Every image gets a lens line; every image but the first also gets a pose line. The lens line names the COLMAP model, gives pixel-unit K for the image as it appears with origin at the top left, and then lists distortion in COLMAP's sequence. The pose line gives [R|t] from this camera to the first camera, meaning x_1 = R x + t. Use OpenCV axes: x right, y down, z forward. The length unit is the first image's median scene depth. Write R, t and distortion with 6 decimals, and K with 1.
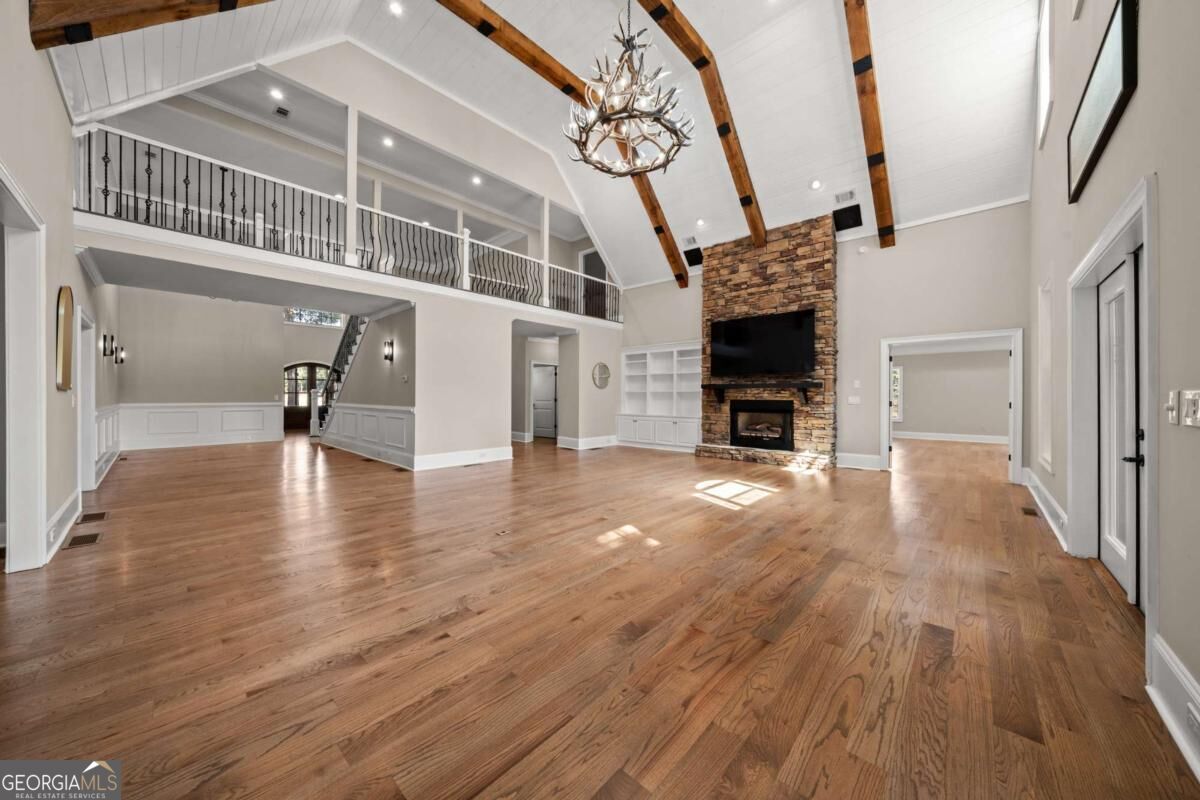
lens RADIAL K [[409.9, 0, 597.8], [0, 409.9, 396.4], [0, 0, 1]] dist [-0.000600, -0.000029]
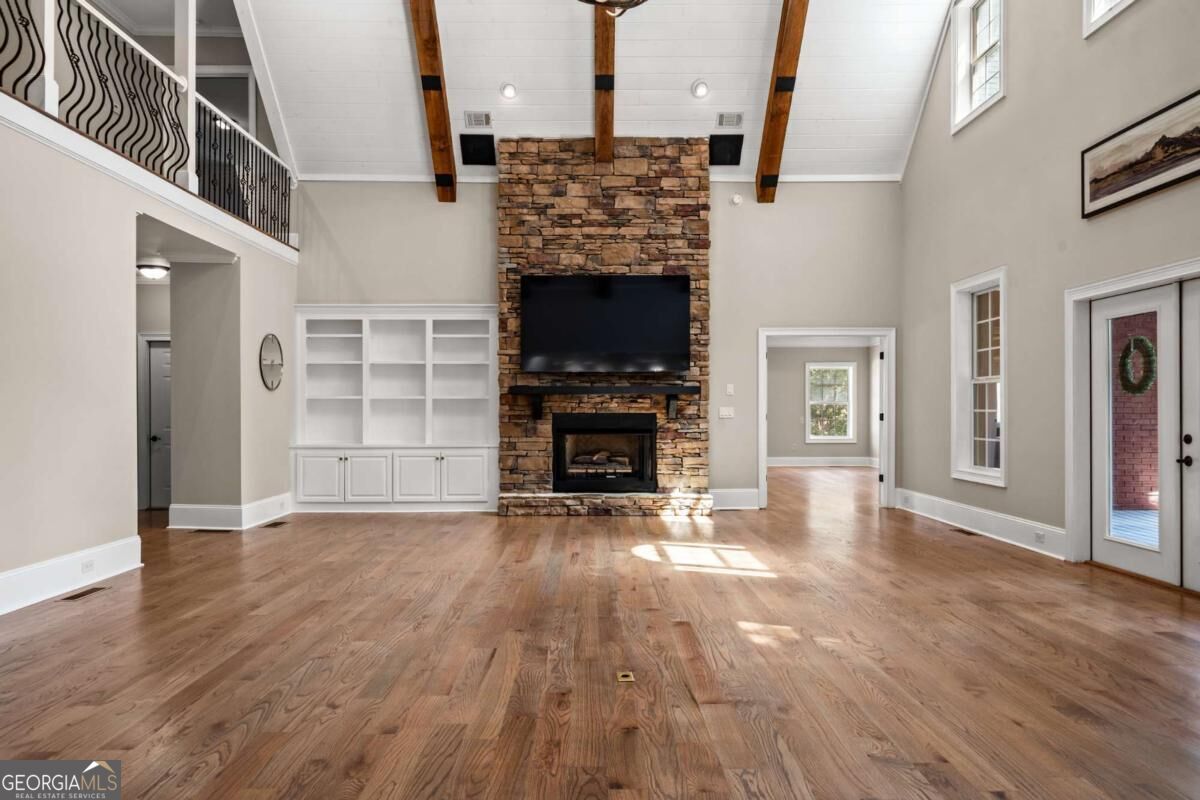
lens RADIAL K [[802.3, 0, 597.4], [0, 802.3, 412.3], [0, 0, 1]] dist [0.004983, 0.001589]
pose [[0.730048, -0.007197, 0.683358, -0.437001], [0.003248, 0.999970, 0.007062, -0.001323], [-0.683389, -0.002936, 0.730049, 0.139843]]
